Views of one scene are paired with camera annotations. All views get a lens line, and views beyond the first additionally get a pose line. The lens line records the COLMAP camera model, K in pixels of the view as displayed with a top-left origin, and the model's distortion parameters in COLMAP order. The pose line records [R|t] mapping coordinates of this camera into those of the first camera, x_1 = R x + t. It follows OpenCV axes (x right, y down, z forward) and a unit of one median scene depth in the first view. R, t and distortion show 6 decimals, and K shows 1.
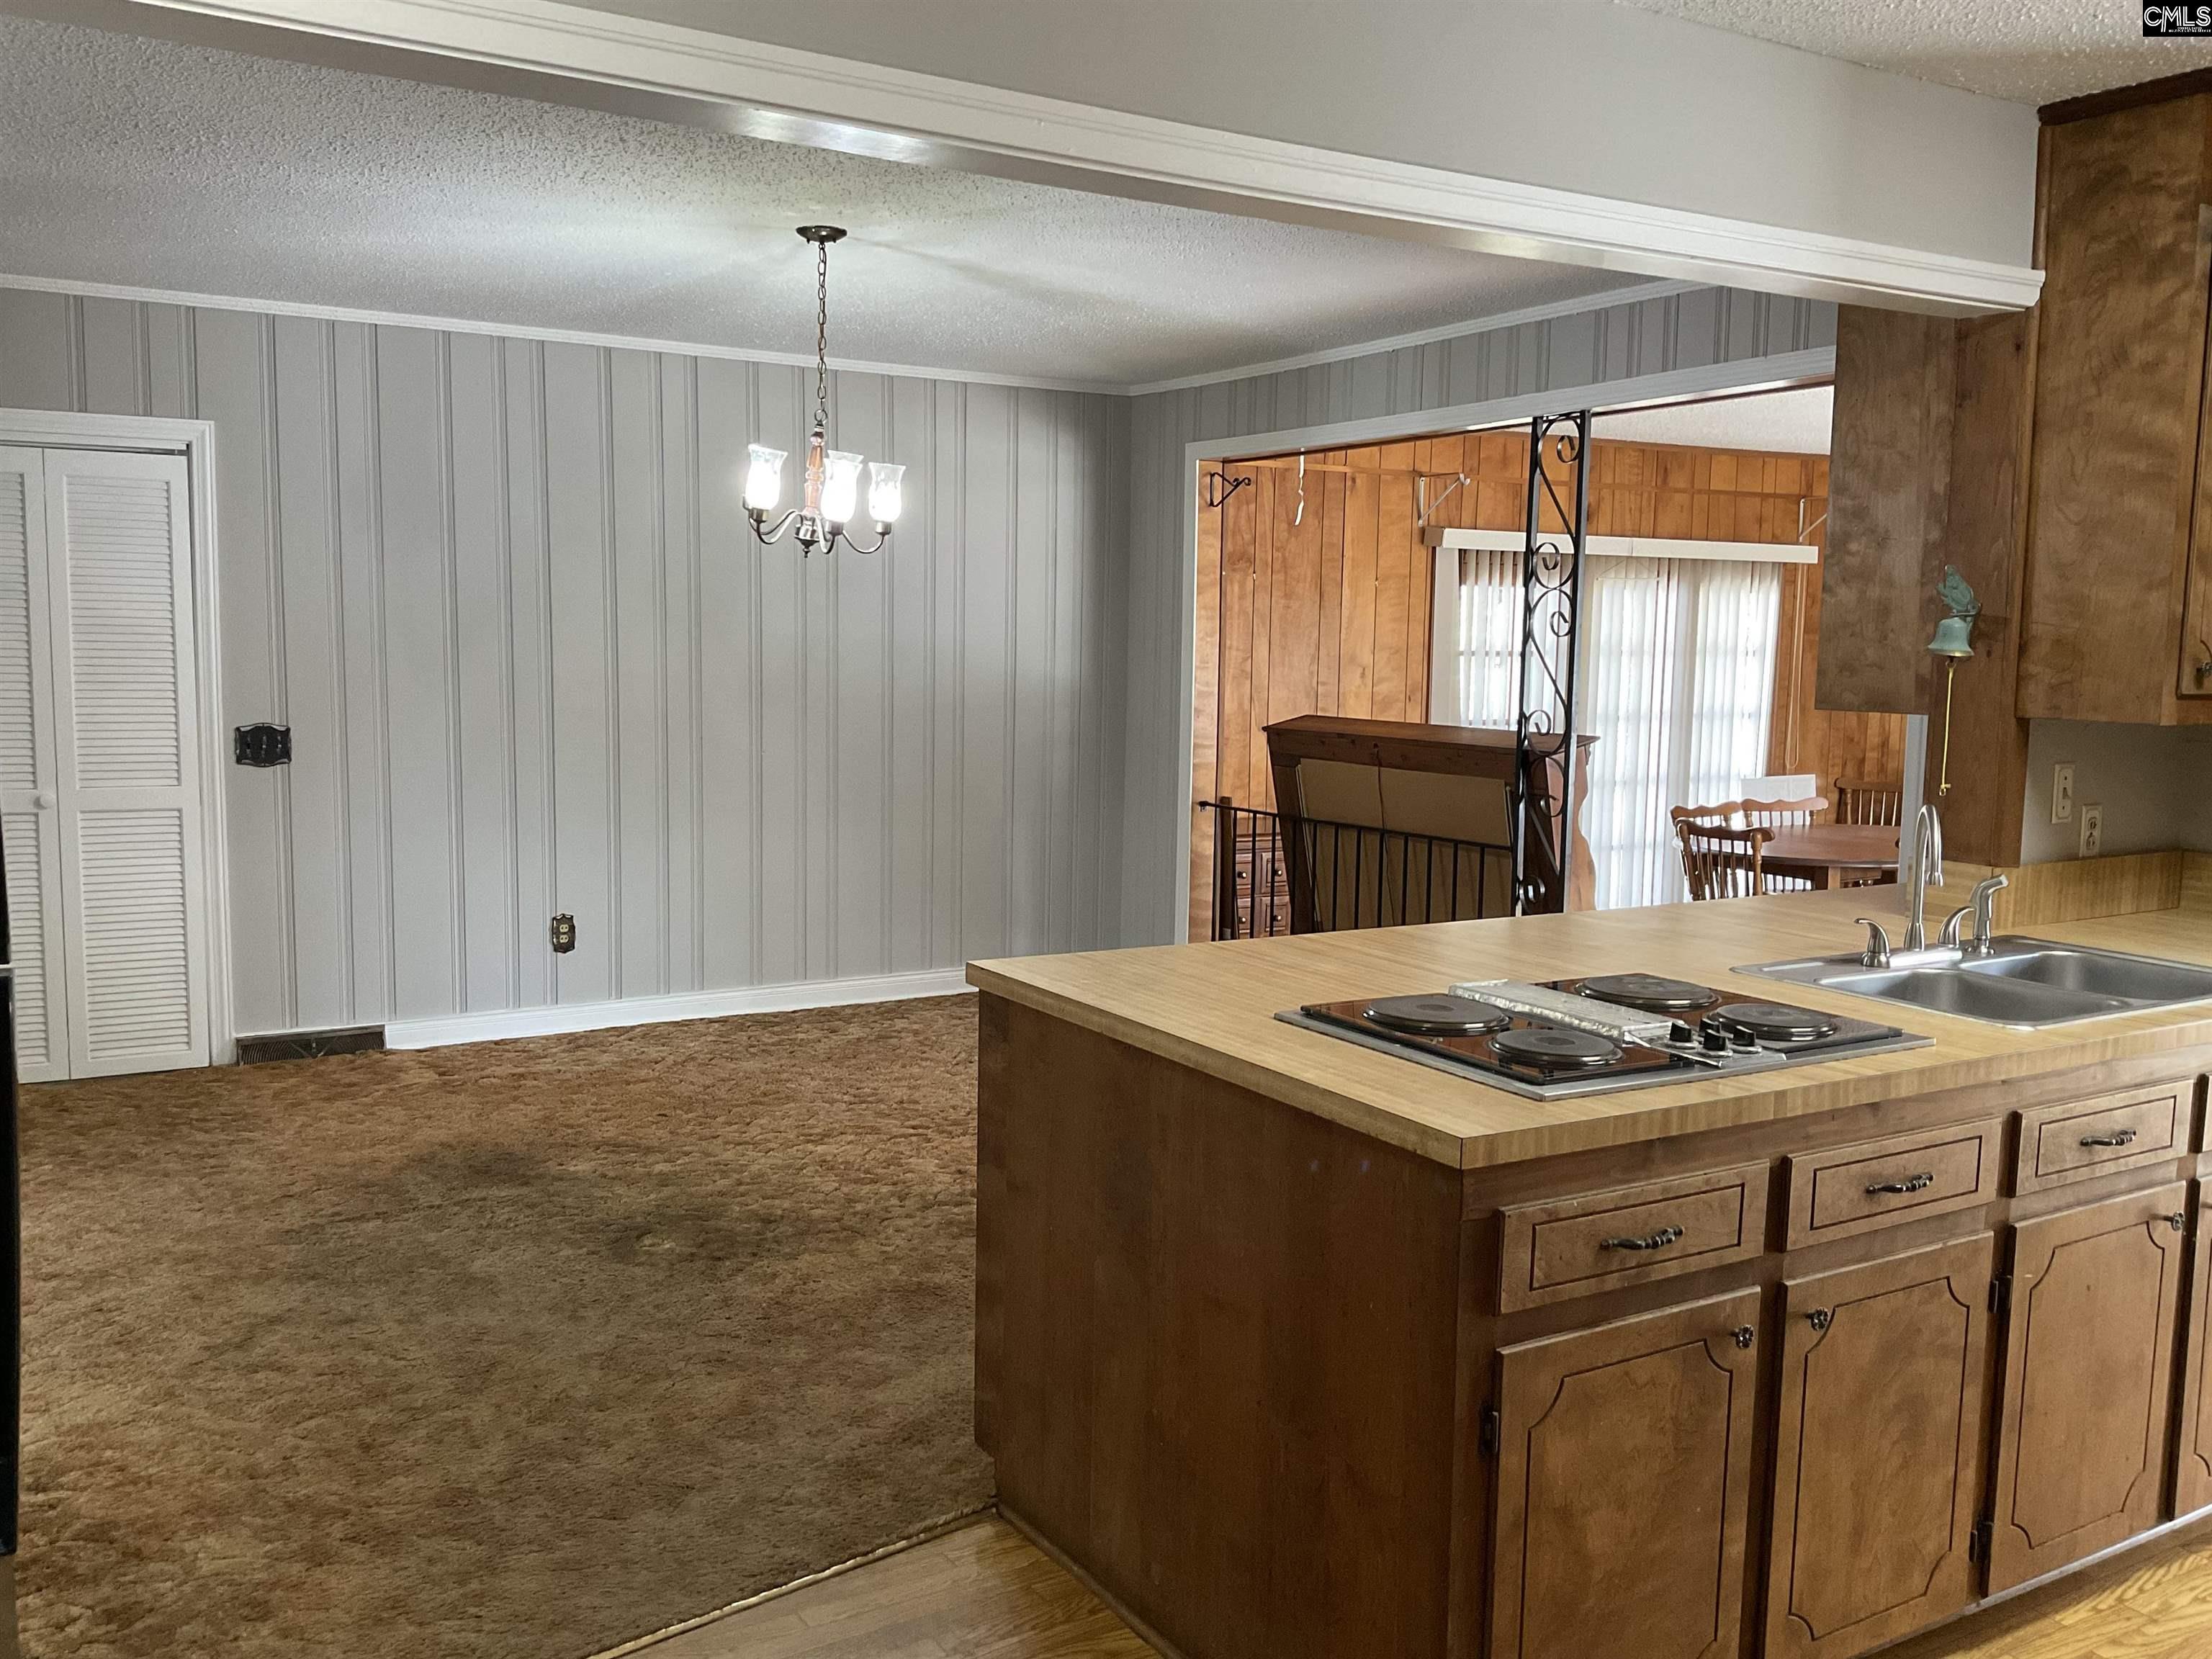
lens RADIAL K [[1837.3, 0, 1115.7], [0, 1837.3, 838.5], [0, 0, 1]] dist [0.074876, -0.109051]
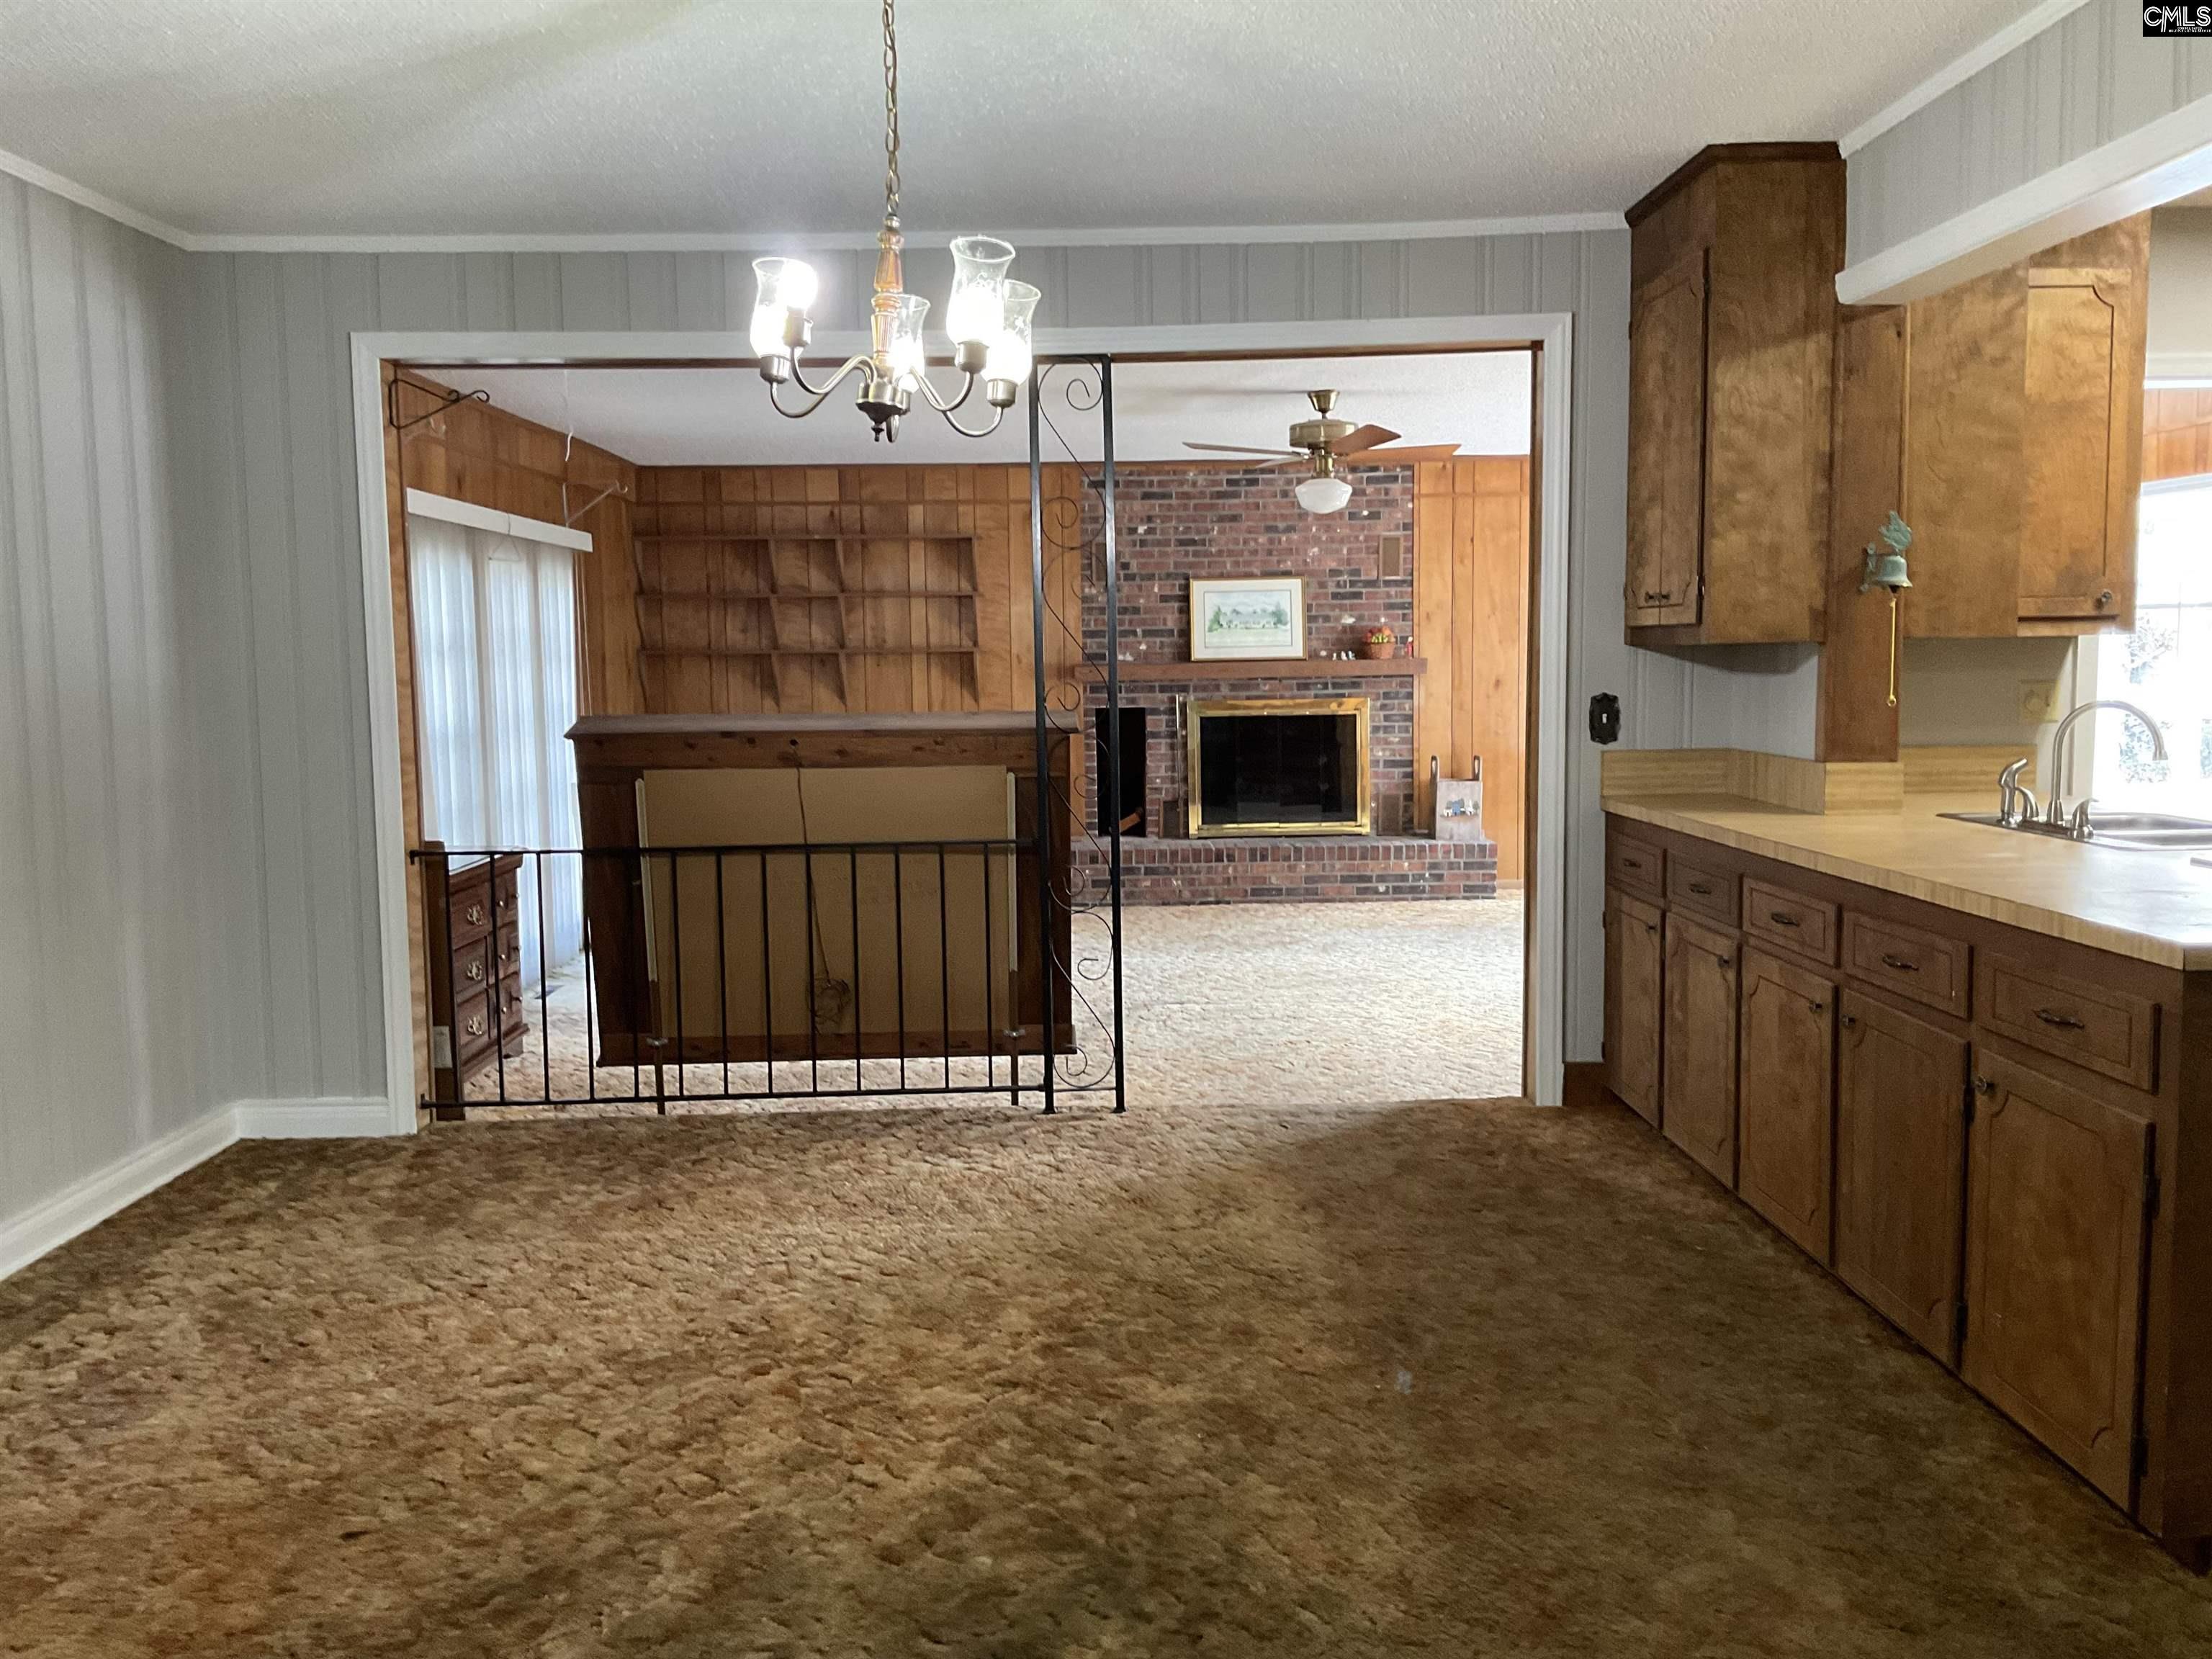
lens RADIAL K [[1837.3, 0, 1124.5], [0, 1837.3, 829.6], [0, 0, 1]] dist [0.074876, -0.109051]
pose [[0.503659, -0.100388, 0.858050, -0.520634], [0.117522, 0.991954, 0.047070, -0.036606], [-0.855872, 0.077133, 0.511404, 0.516437]]
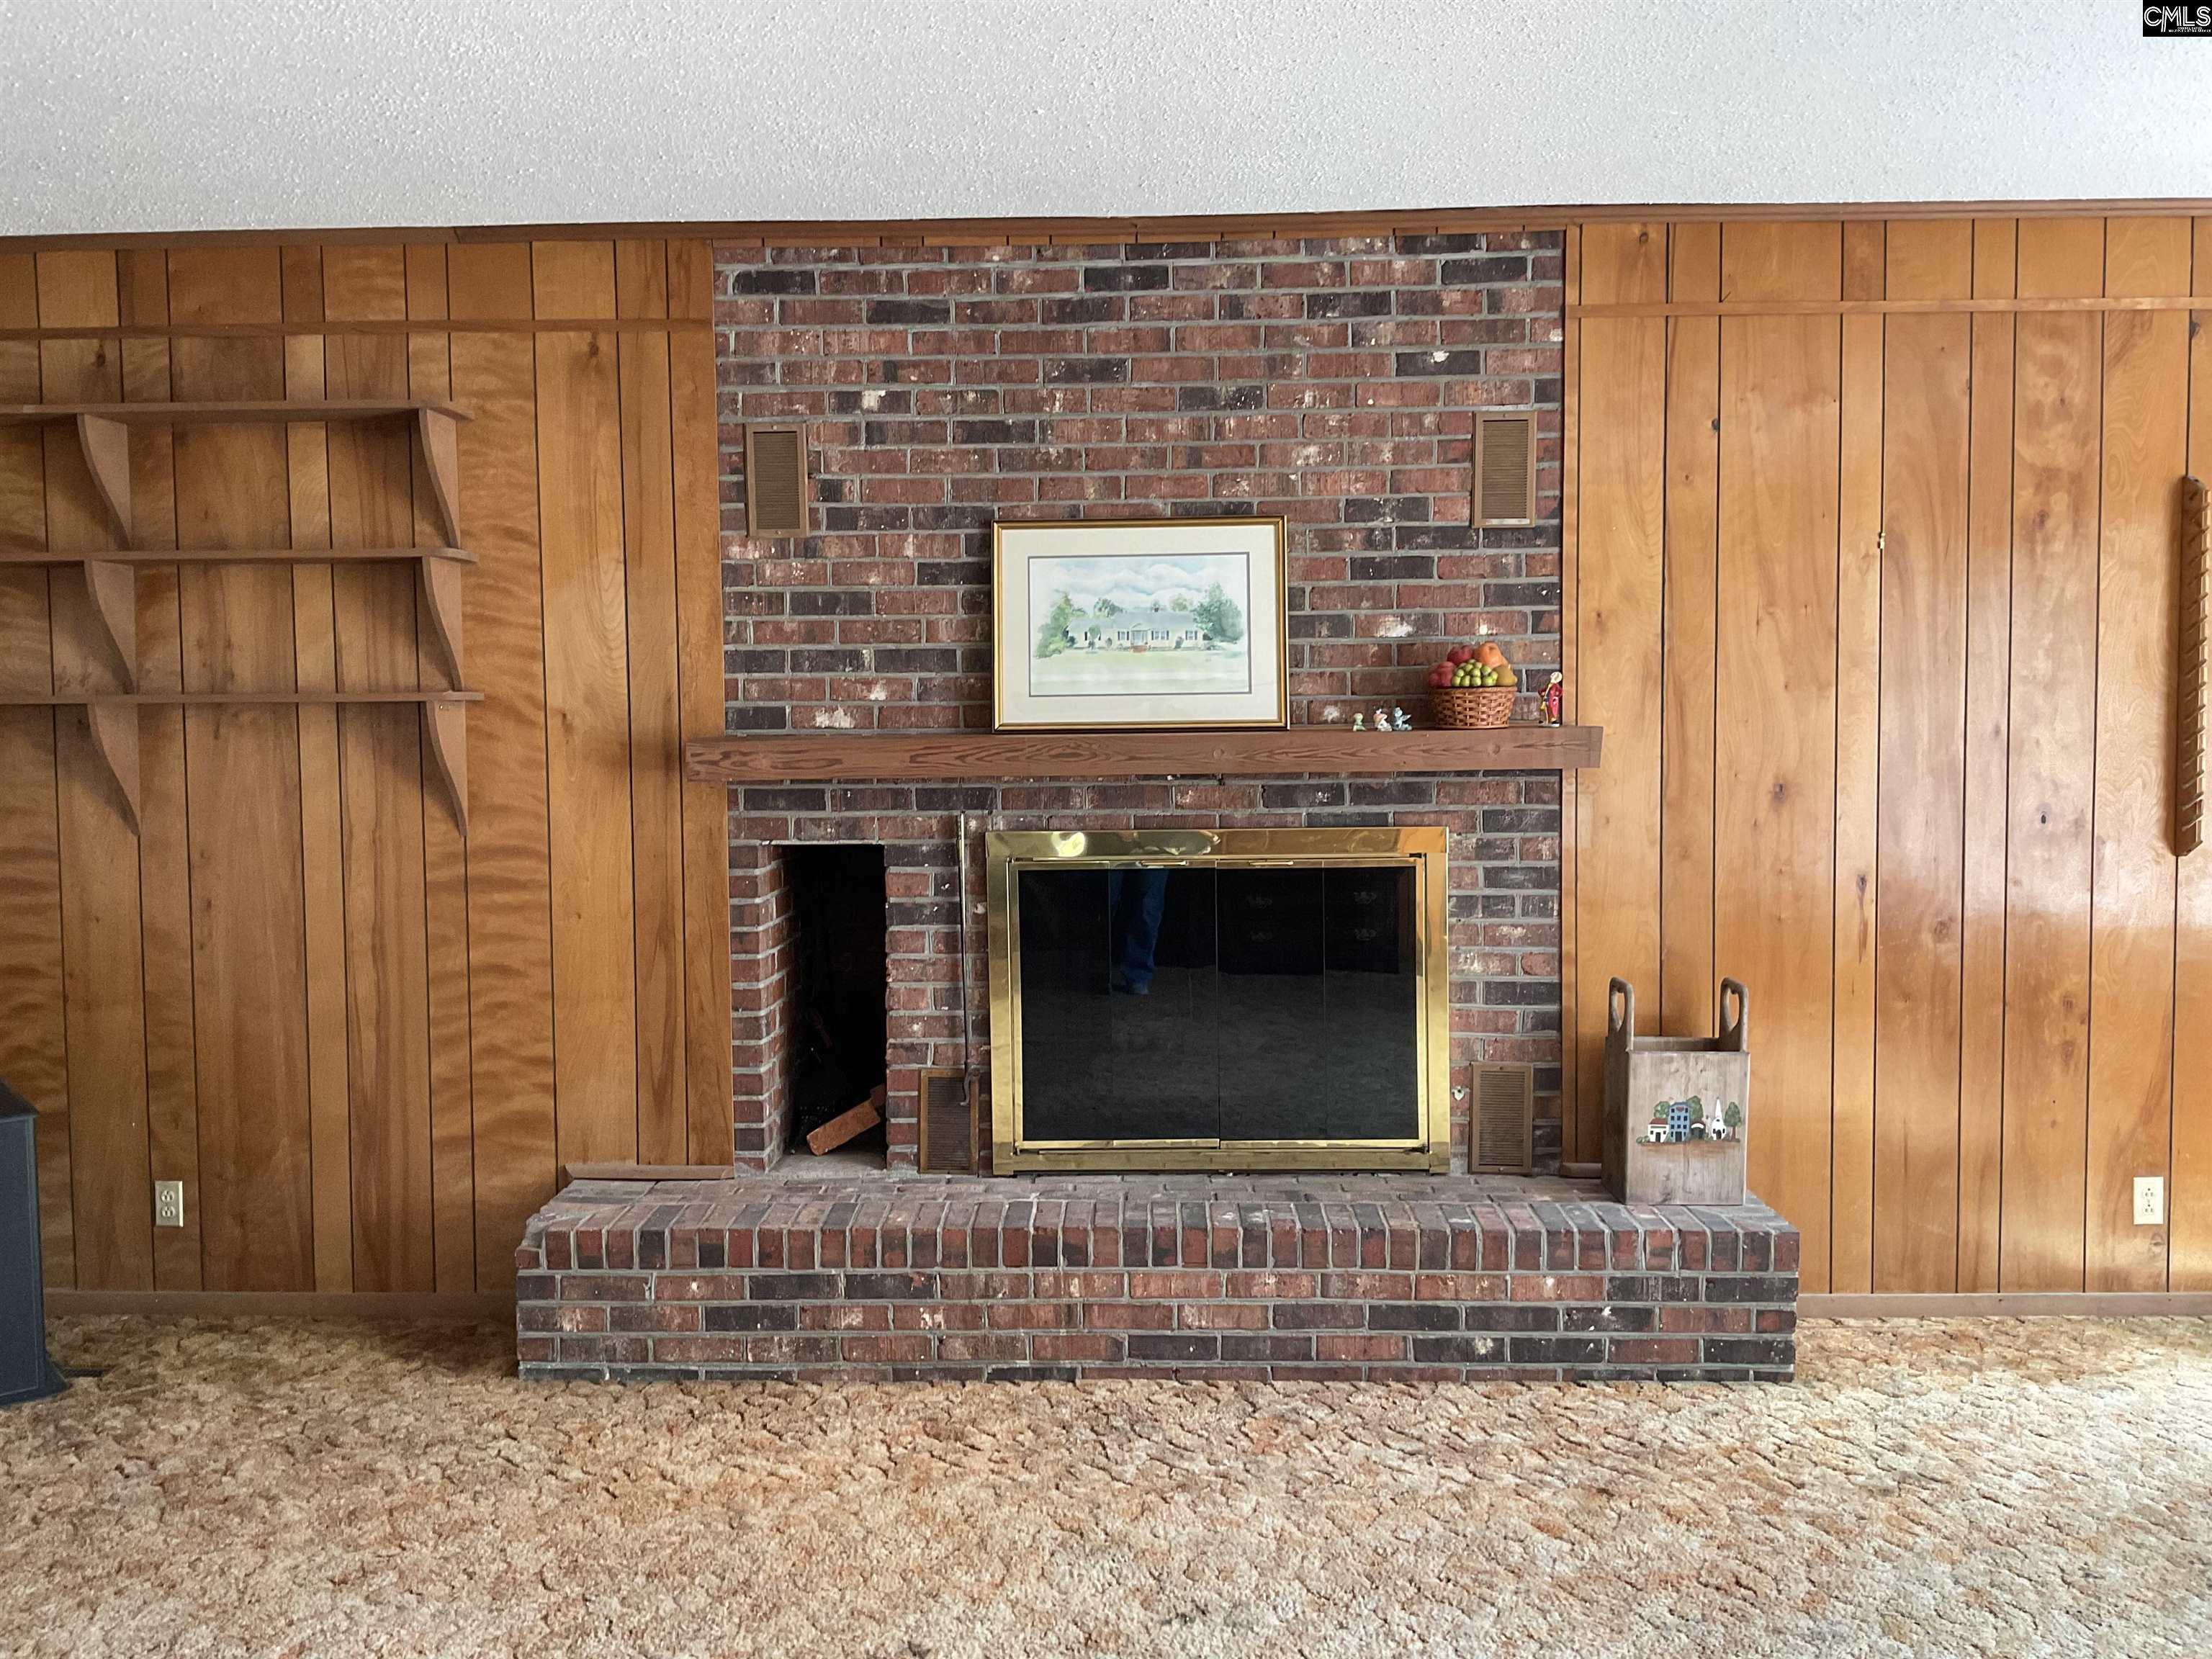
lens RADIAL K [[1936.8, 0, 1096.7], [0, 1936.8, 834.7], [0, 0, 1]] dist [0.050093, -0.053964]
pose [[0.541238, -0.063342, 0.838480, 0.512698], [0.109939, 0.993930, 0.004120, -0.067984], [-0.833652, 0.089952, 0.544916, 0.951360]]
